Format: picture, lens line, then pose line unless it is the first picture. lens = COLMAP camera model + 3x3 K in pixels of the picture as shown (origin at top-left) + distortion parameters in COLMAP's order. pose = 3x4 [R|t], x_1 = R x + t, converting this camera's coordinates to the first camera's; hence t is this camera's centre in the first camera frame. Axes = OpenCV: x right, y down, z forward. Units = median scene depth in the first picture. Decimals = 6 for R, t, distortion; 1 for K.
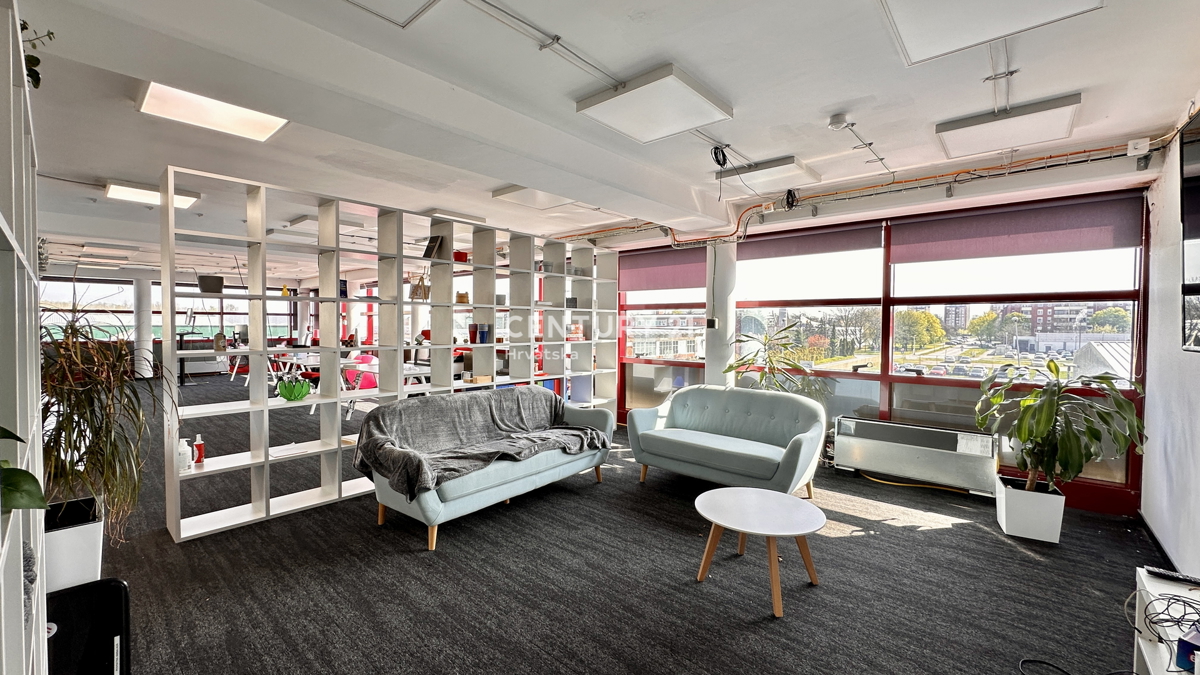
lens RADIAL K [[481.3, 0, 598.5], [0, 481.3, 341.7], [0, 0, 1]] dist [-0.001386, 0.000218]
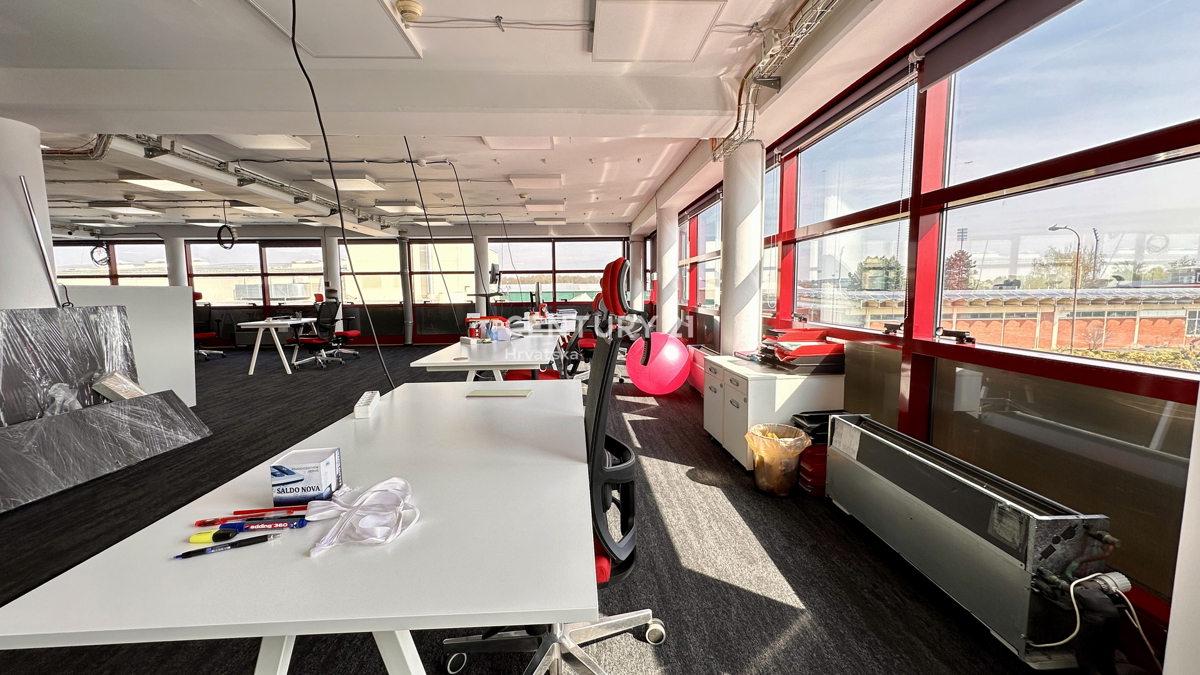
lens RADIAL K [[481.3, 0, 600.6], [0, 481.3, 339.1], [0, 0, 1]] dist [-0.001386, 0.000218]
pose [[0.703854, 0.058819, -0.707905, -0.122408], [-0.008948, 0.997221, 0.073961, -0.003964], [0.710289, -0.045723, 0.702424, 0.479488]]
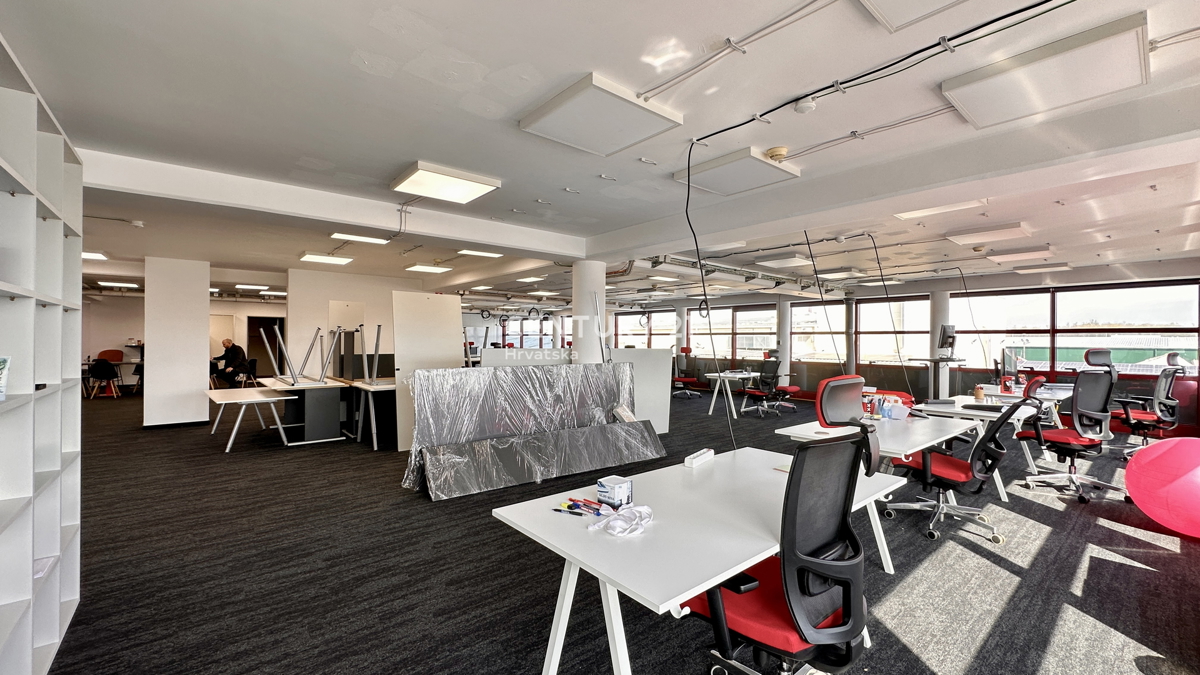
lens RADIAL K [[481.3, 0, 597.0], [0, 481.3, 335.3], [0, 0, 1]] dist [-0.001386, 0.000218]
pose [[-0.143070, -0.018006, -0.989549, -0.063653], [-0.042822, 0.999011, -0.011987, -0.020834], [0.988786, 0.040660, -0.143700, 0.515331]]
